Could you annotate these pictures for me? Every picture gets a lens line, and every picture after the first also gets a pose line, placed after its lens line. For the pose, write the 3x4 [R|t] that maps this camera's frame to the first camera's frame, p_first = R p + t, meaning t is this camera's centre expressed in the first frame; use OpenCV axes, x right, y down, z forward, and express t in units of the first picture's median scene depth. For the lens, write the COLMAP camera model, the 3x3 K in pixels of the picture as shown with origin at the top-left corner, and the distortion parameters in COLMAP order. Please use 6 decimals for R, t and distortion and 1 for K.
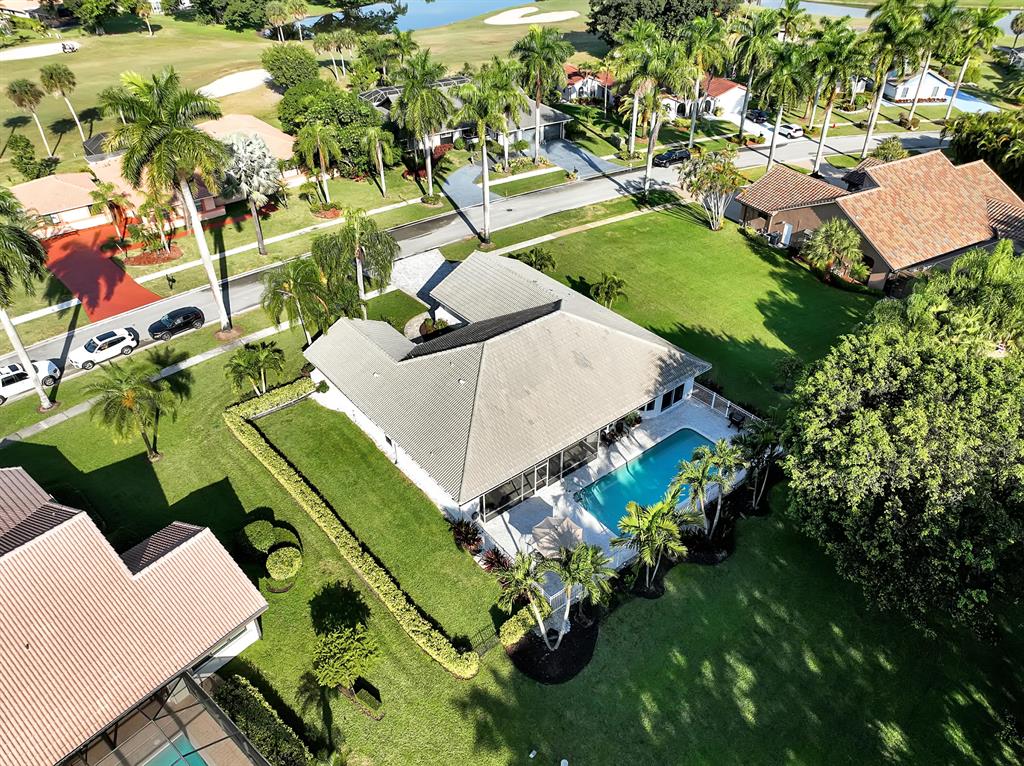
lens RADIAL K [[714.4, 0, 512.0], [0, 714.4, 383.0], [0, 0, 1]] dist [0.010657, 0.008300]
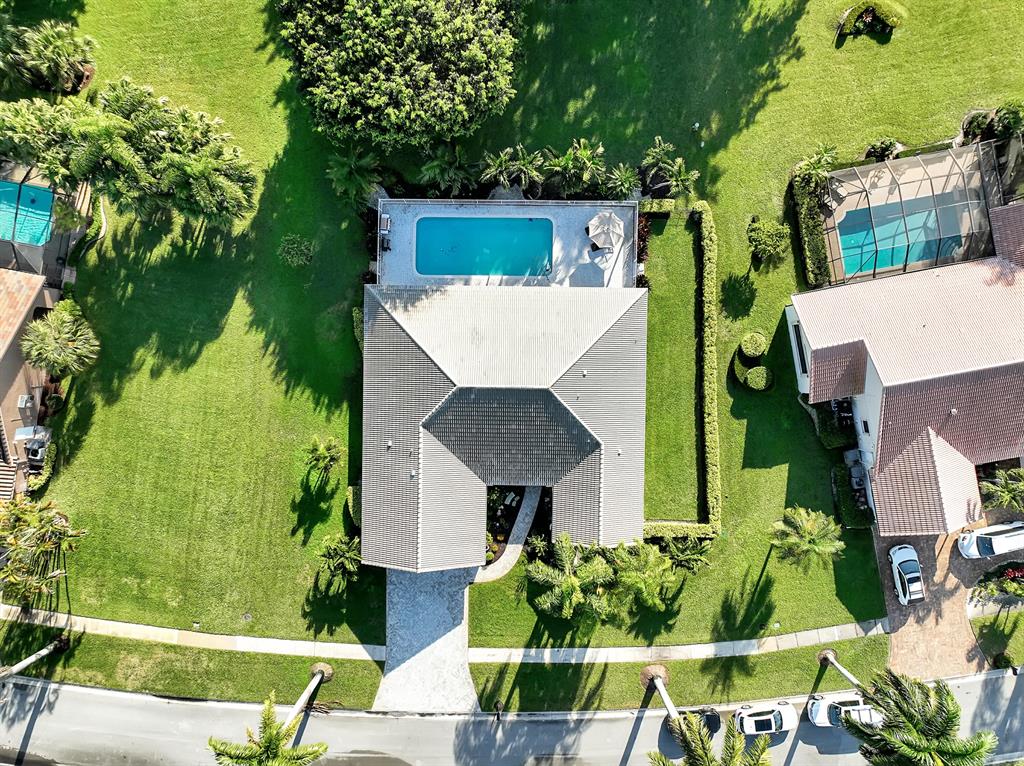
lens RADIAL K [[714.4, 0, 512.0], [0, 714.4, 383.0], [0, 0, 1]] dist [0.010657, 0.008300]
pose [[-0.769552, -0.638556, -0.005953, 0.018512], [0.379129, -0.464368, 0.800390, -0.755839], [-0.513858, 0.613685, 0.599450, 0.273383]]
